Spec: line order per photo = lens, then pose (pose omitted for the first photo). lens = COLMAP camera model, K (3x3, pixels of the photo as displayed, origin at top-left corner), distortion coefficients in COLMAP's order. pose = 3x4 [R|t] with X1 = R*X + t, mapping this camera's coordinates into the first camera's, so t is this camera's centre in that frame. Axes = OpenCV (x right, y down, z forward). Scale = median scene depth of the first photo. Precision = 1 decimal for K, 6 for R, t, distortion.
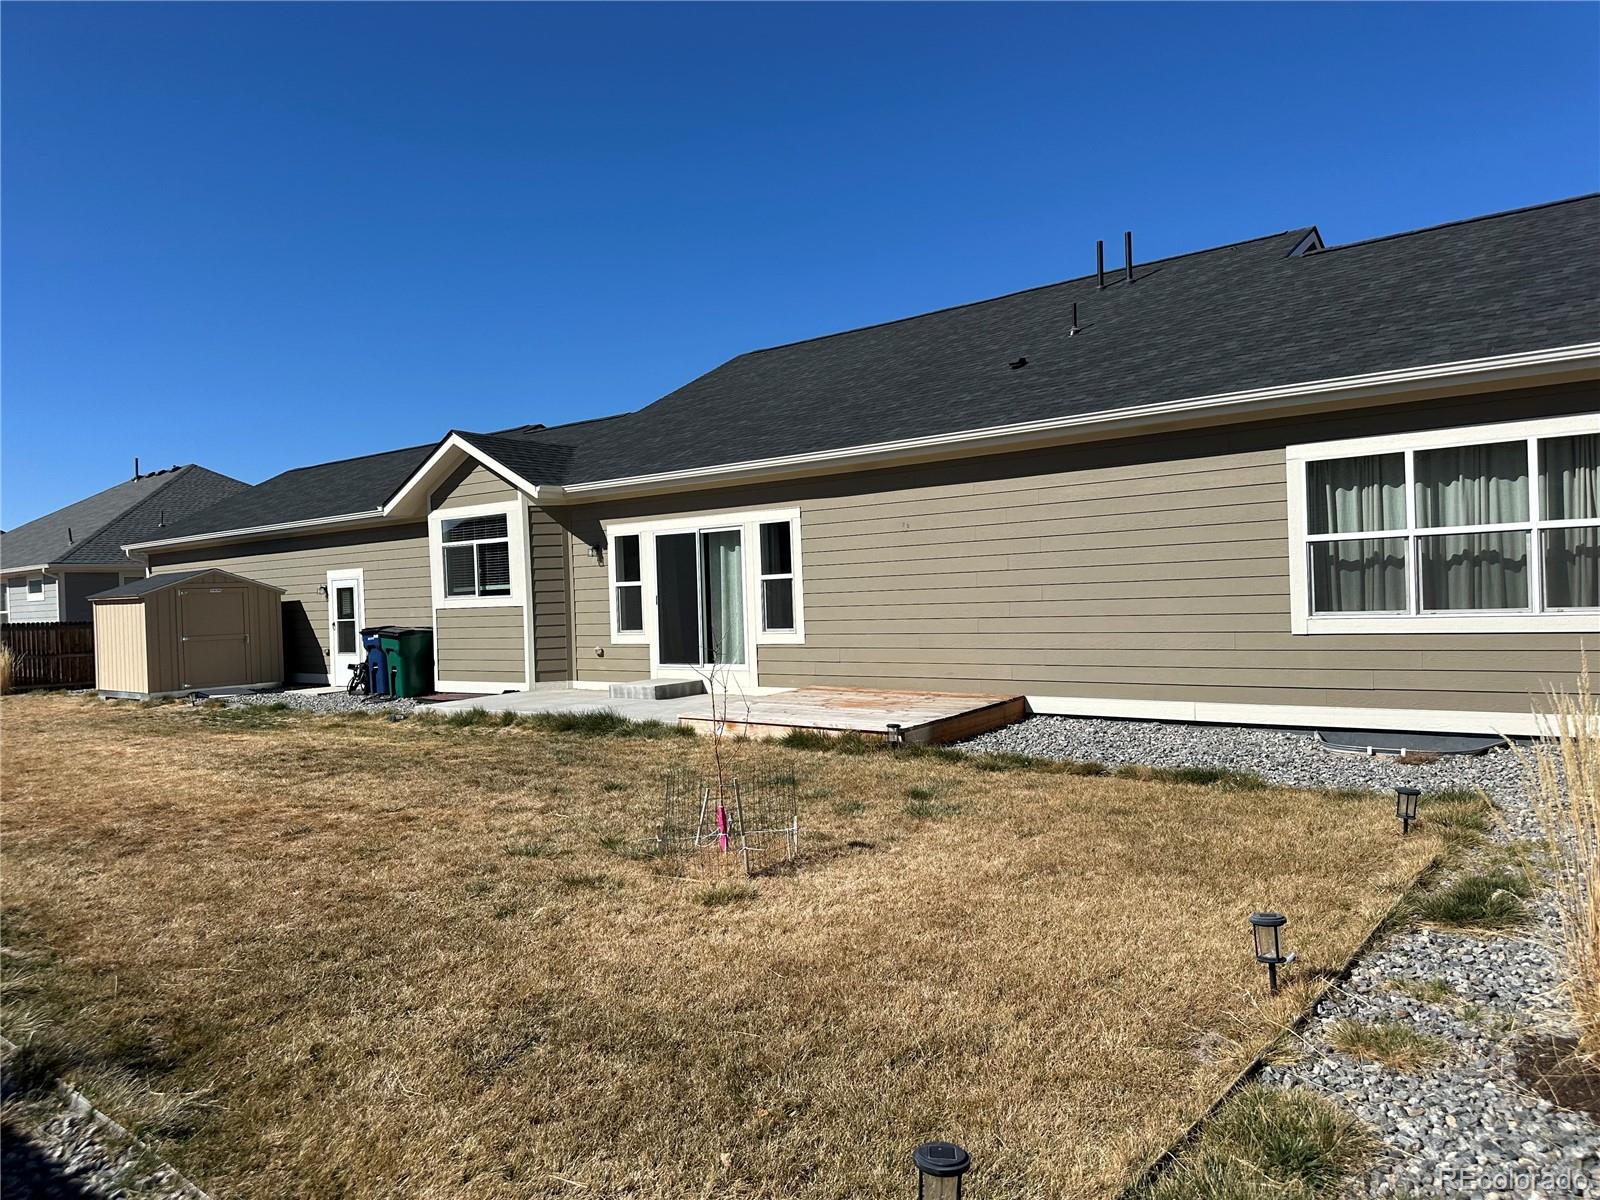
lens RADIAL K [[1137.9, 0, 800.0], [0, 1137.9, 600.0], [0, 0, 1]] dist [0.082300, -0.129175]
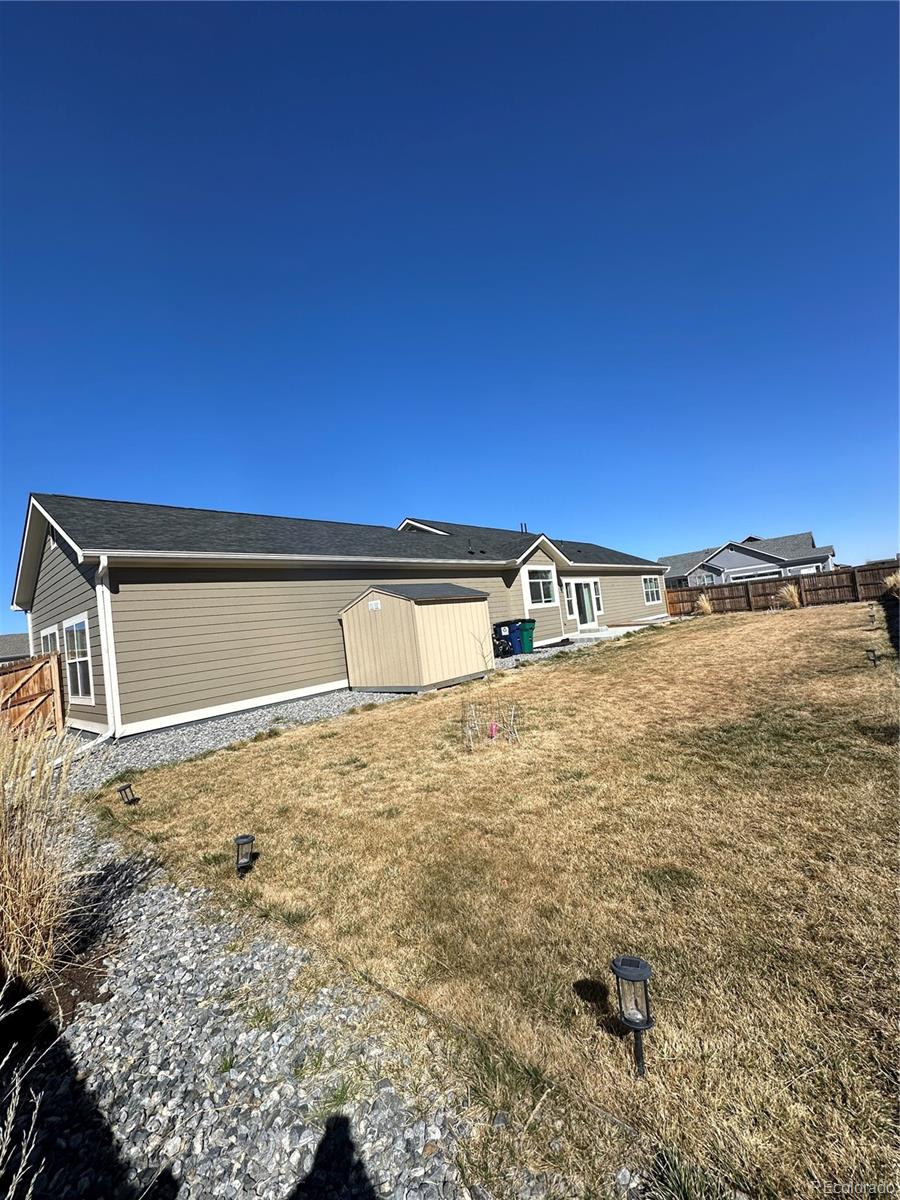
lens RADIAL K [[481.2, 0, 450.0], [0, 481.2, 600.0], [0, 0, 1]] dist [-0.000578, -0.000031]
pose [[0.022625, 0.084382, 0.996177, -1.314405], [0.130639, 0.987638, -0.086625, 0.052783], [-0.991172, 0.132100, 0.011322, 1.215746]]
